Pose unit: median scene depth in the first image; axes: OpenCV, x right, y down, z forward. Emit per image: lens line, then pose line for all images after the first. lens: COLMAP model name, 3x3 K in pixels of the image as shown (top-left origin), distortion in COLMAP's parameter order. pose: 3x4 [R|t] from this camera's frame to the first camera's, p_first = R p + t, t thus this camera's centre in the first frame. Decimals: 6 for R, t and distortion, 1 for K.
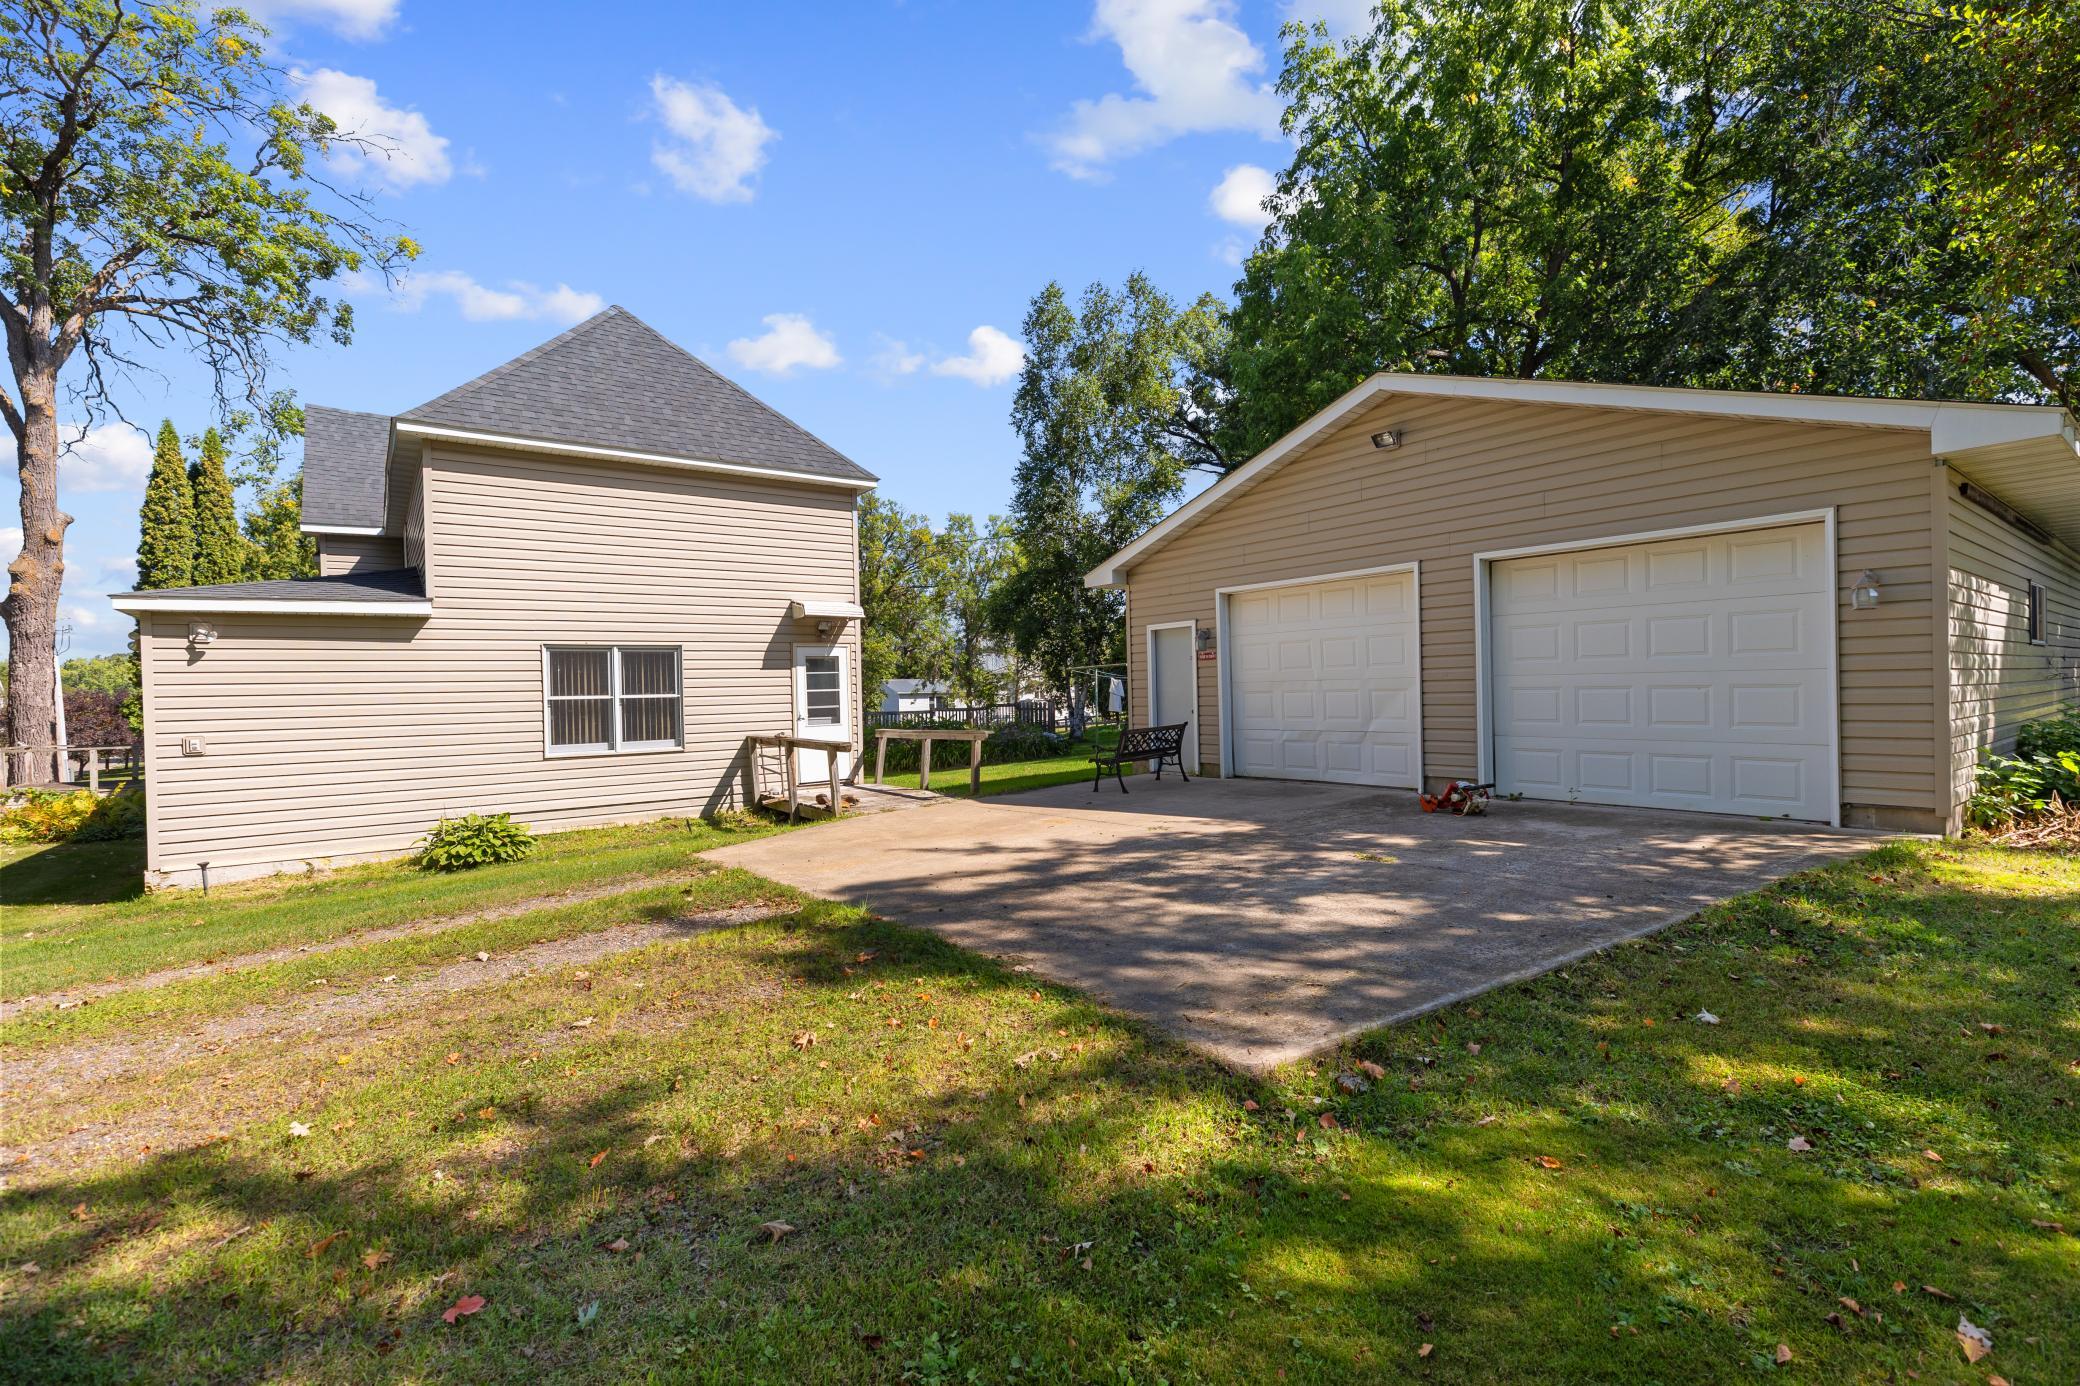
lens RADIAL K [[932.7, 0, 1046.7], [0, 932.7, 693.3], [0, 0, 1]] dist [0.001948, 0.000301]
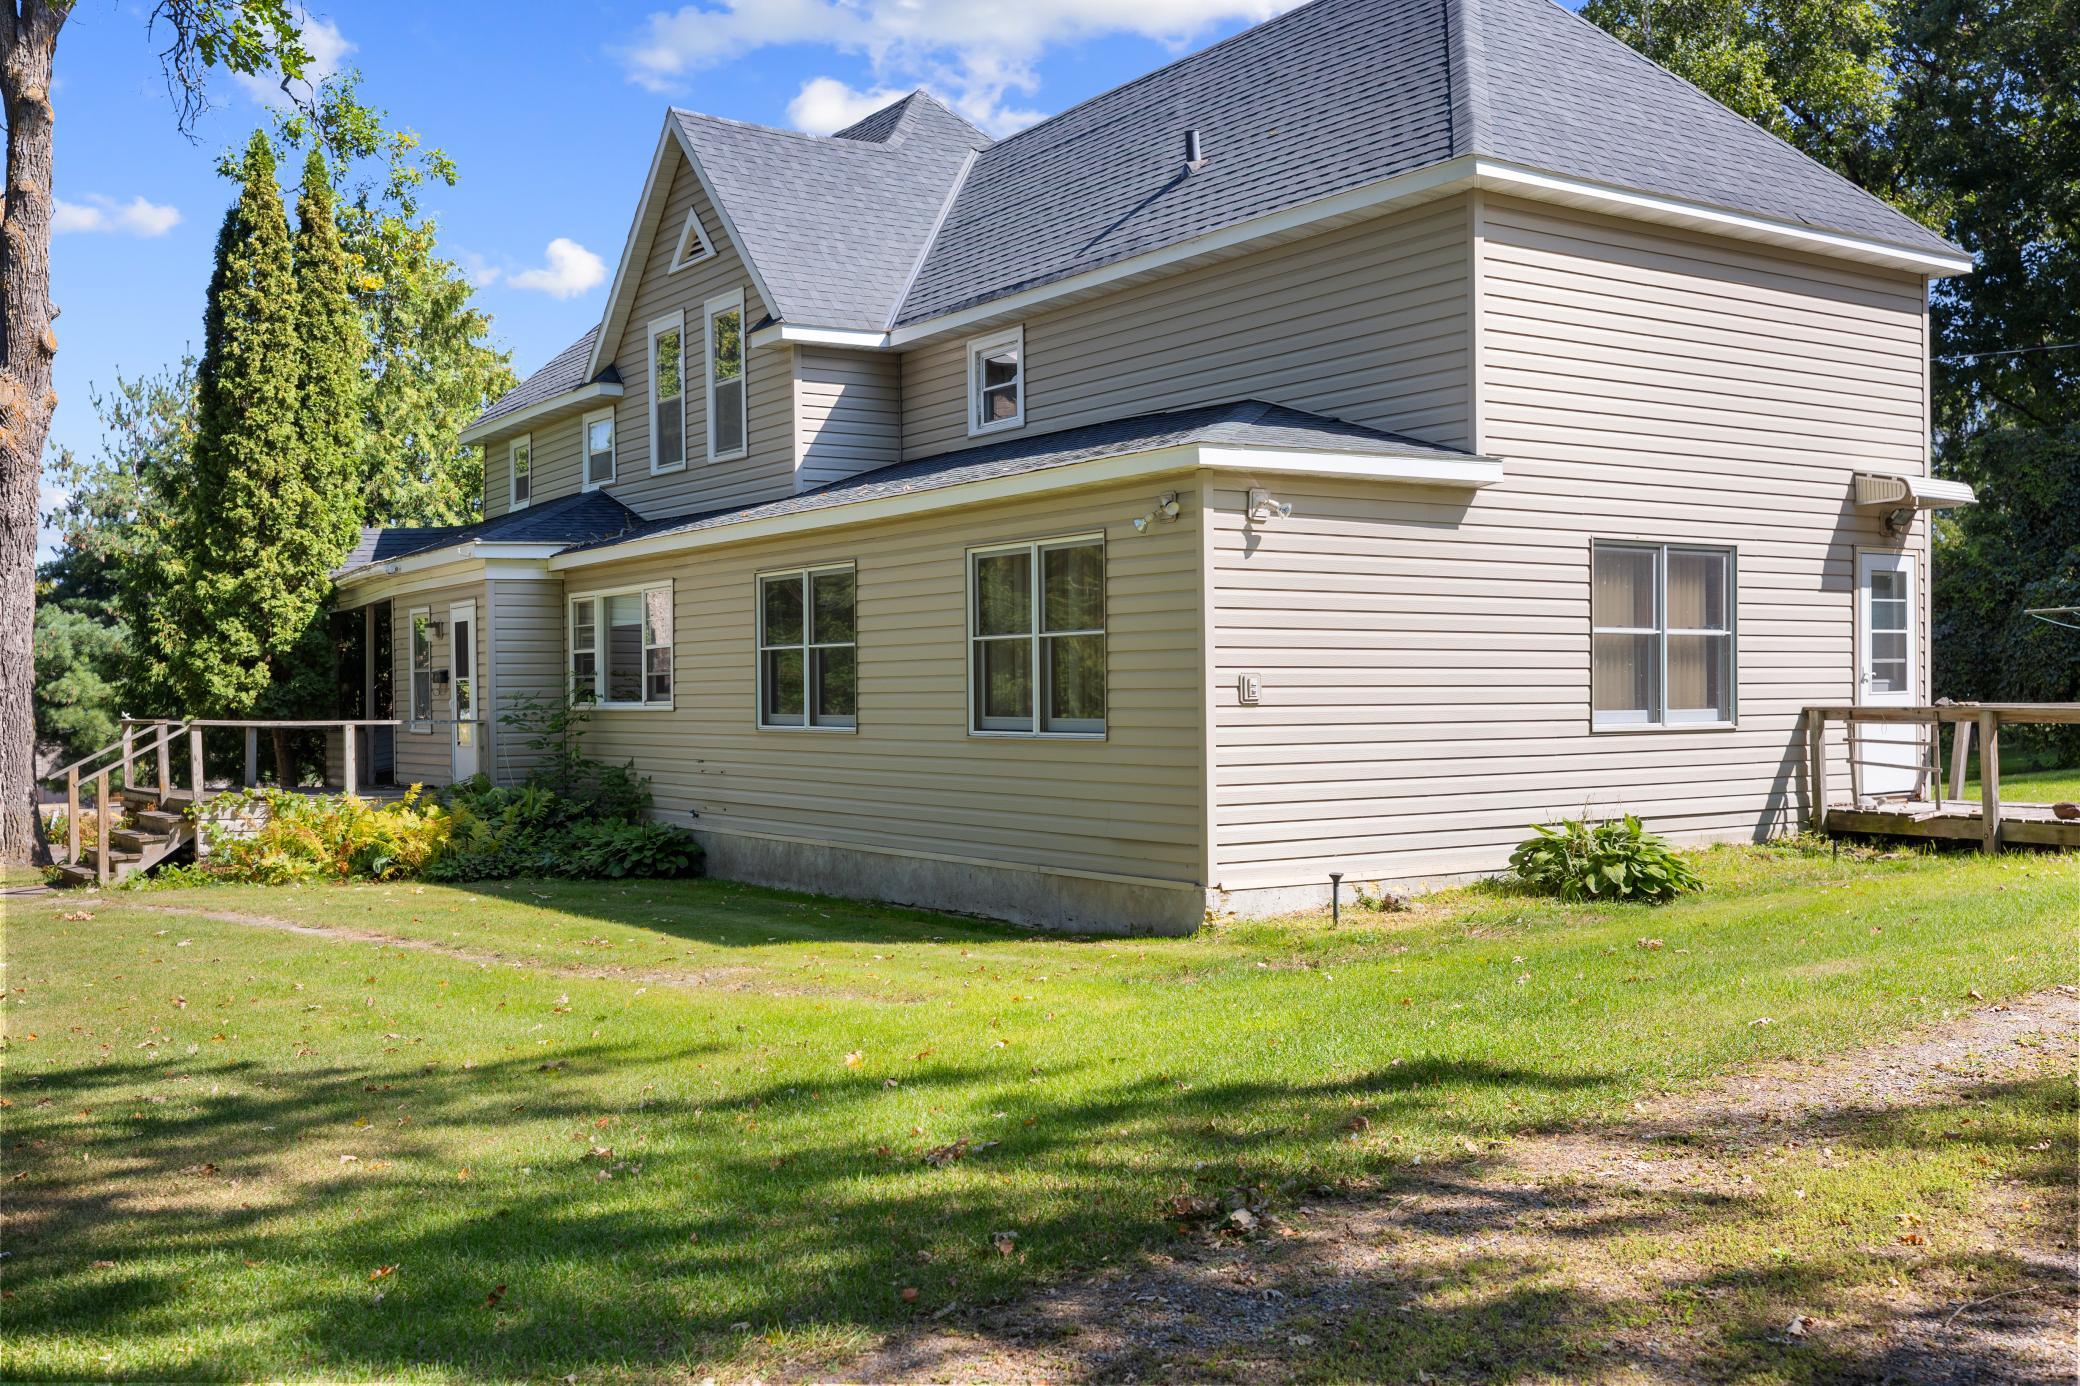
lens RADIAL K [[2000.2, 0, 1034.0], [0, 2000.2, 703.8], [0, 0, 1]] dist [-0.001293, 0.002093]
pose [[0.999197, 0.017768, -0.035919, -0.730613], [-0.017634, 0.999836, 0.004028, 0.045951], [0.035984, -0.003392, 0.999347, -0.234588]]
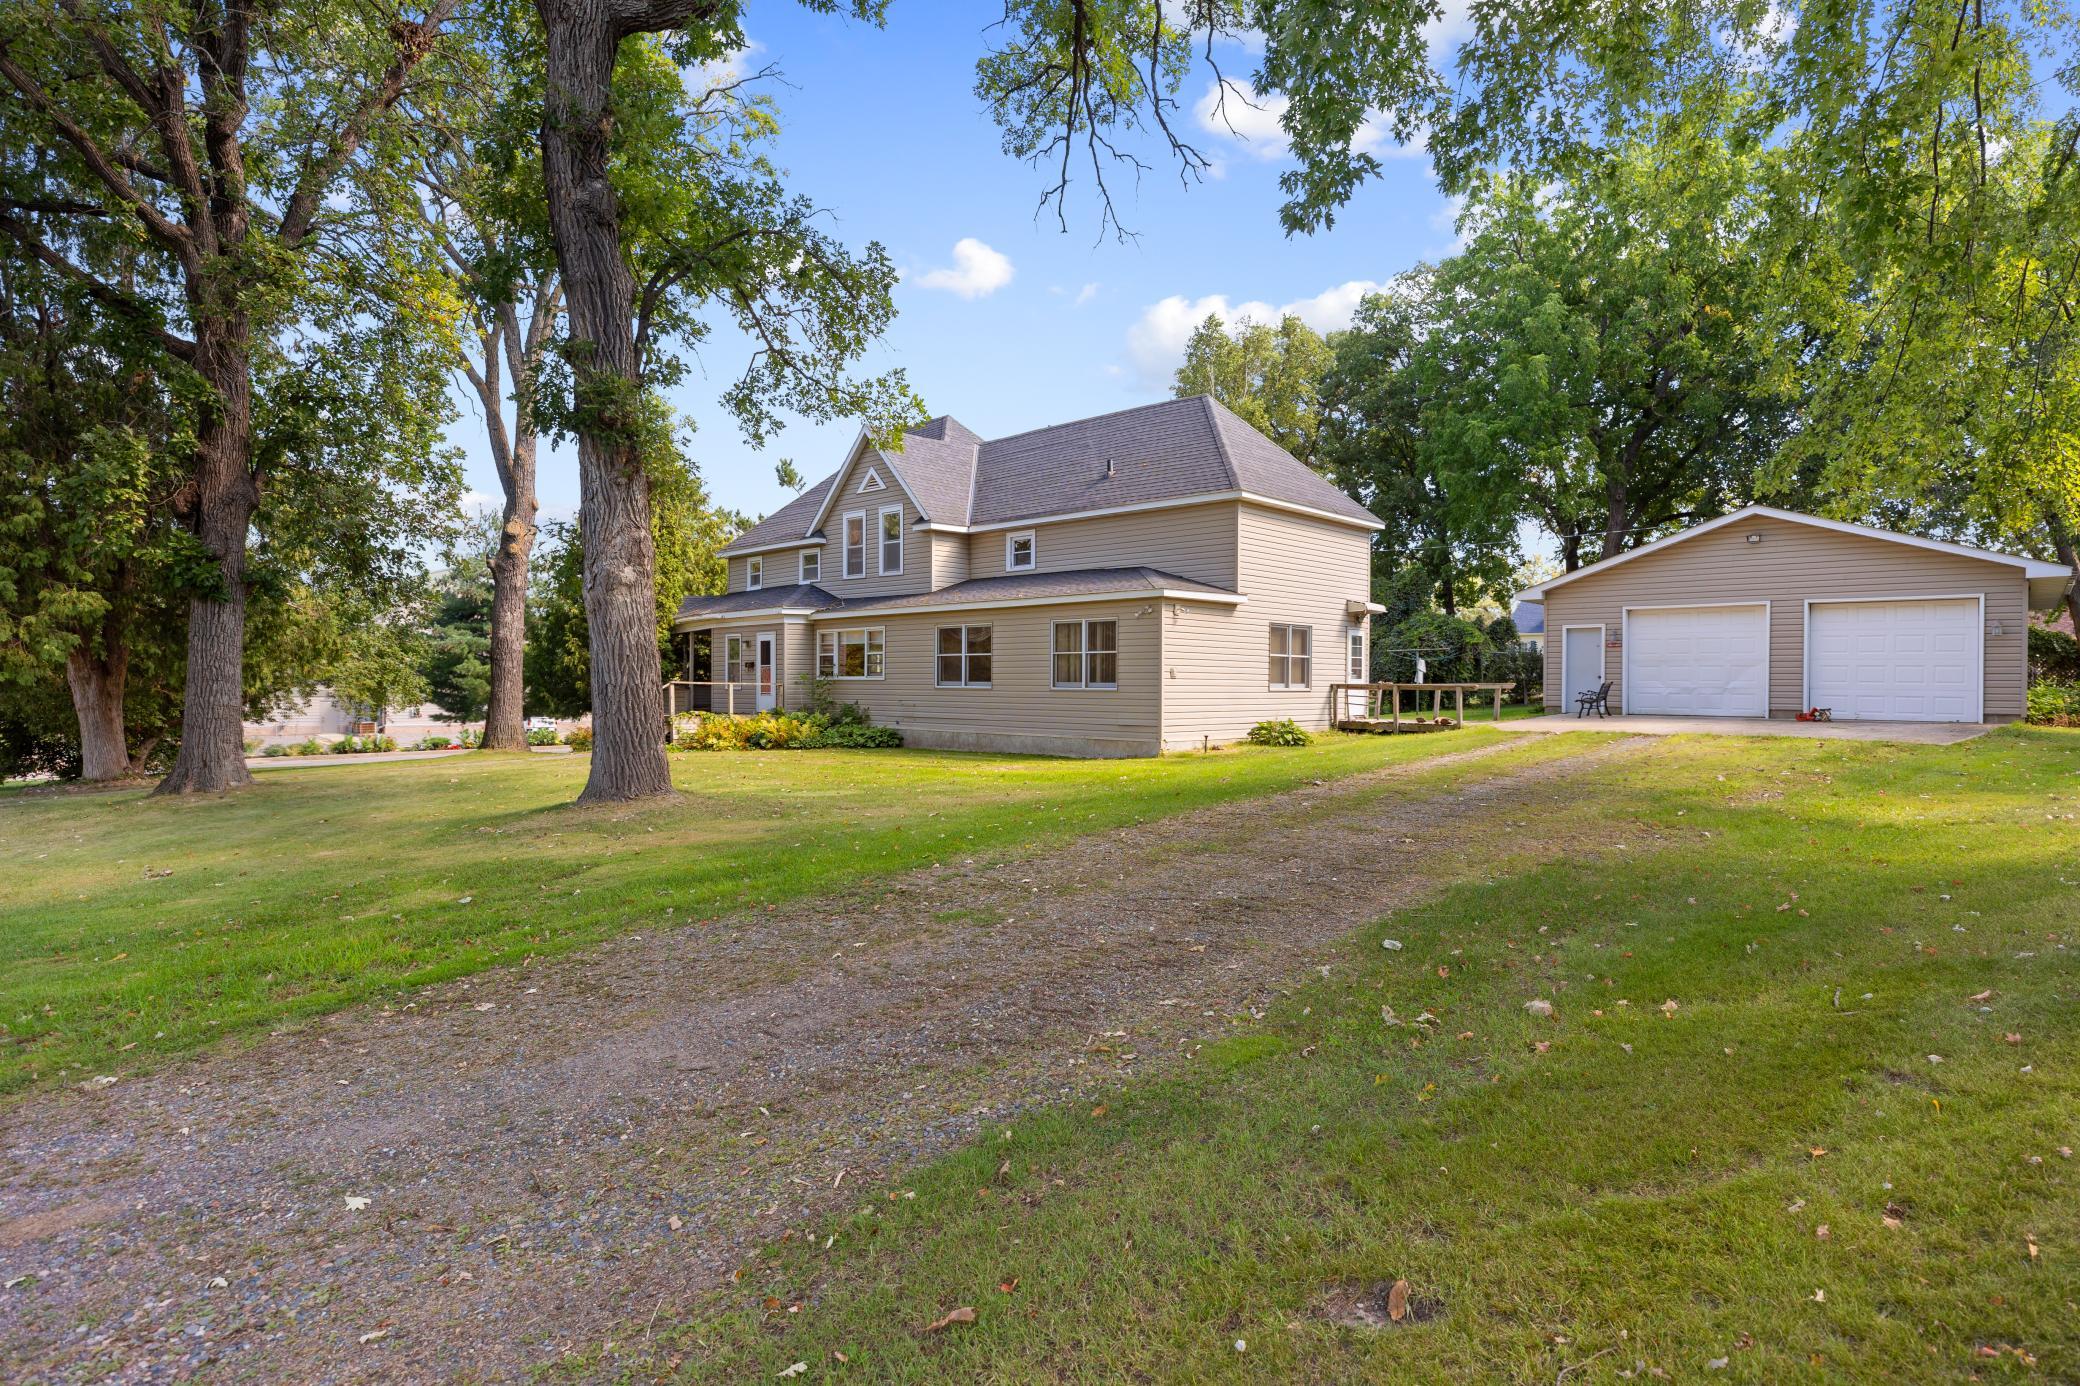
lens RADIAL K [[1099.7, 0, 1048.0], [0, 1099.7, 696.2], [0, 0, 1]] dist [-0.001055, 0.000203]
pose [[0.983642, 0.031074, 0.177433, -1.103968], [-0.032276, 0.999471, 0.003886, 0.073139], [-0.177219, -0.009549, 0.984125, -0.748043]]
